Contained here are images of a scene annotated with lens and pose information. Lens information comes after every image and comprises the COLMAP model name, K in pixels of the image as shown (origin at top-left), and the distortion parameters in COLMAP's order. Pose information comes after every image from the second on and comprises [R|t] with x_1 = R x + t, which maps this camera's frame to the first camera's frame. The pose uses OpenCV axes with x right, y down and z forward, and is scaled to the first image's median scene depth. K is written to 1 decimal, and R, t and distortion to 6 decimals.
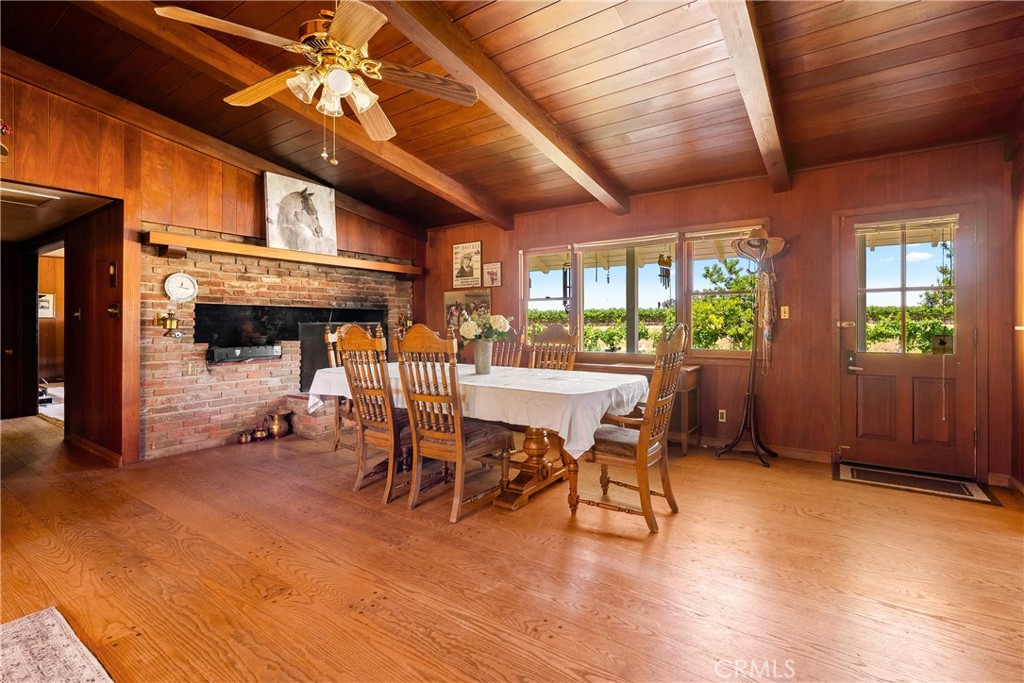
lens RADIAL K [[470.8, 0, 516.0], [0, 470.8, 318.2], [0, 0, 1]] dist [-0.000505, -0.000022]
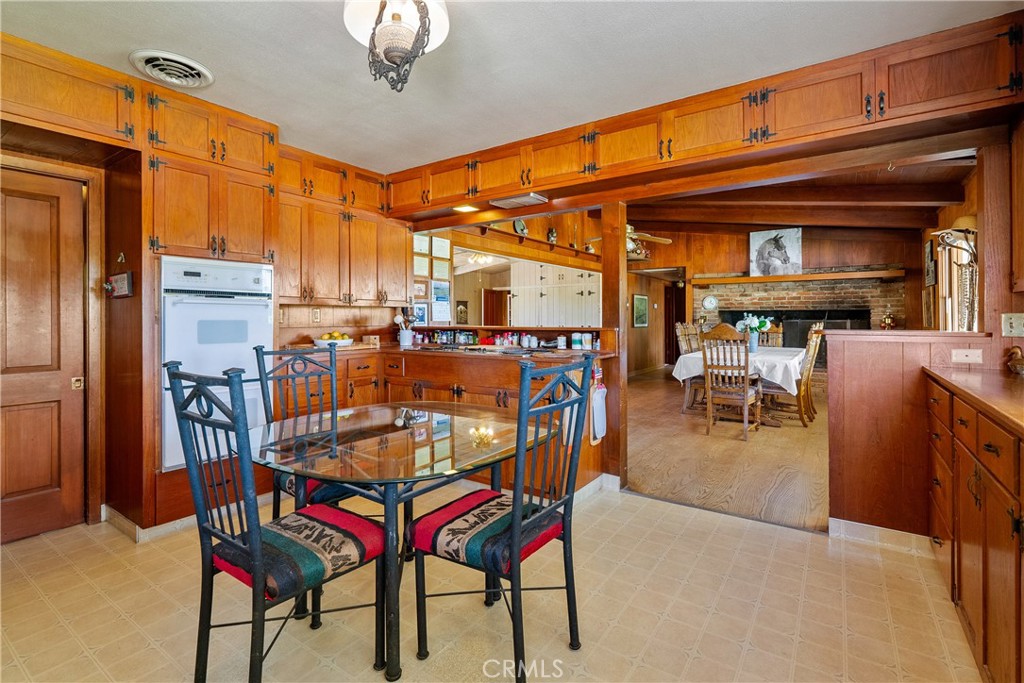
lens RADIAL K [[470.8, 0, 502.3], [0, 470.8, 317.1], [0, 0, 1]] dist [-0.000505, -0.000022]
pose [[-0.003802, -0.007567, -0.999964, 1.116614], [0.009681, 0.999924, -0.007604, 0.002860], [0.999946, -0.009710, -0.003728, 0.084602]]
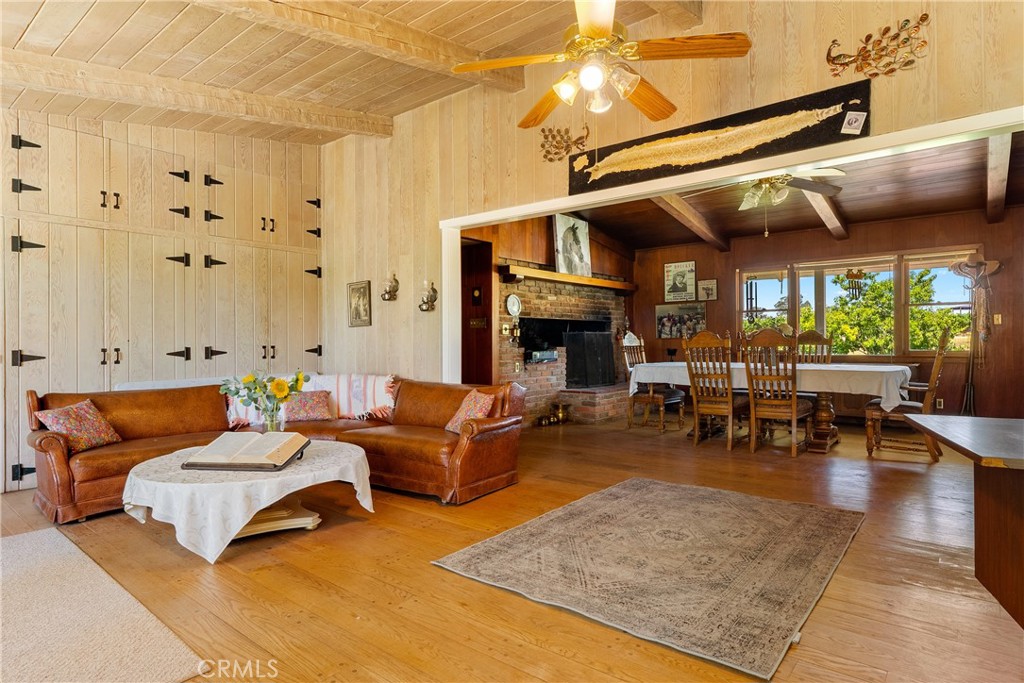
lens RADIAL K [[573.7, 0, 508.0], [0, 573.7, 339.8], [0, 0, 1]] dist [0.001742, 0.000310]
pose [[0.997049, -0.008067, -0.076341, -0.502828], [0.008926, 0.999901, 0.010919, 0.011743], [0.076245, -0.011569, 0.997022, -0.514899]]
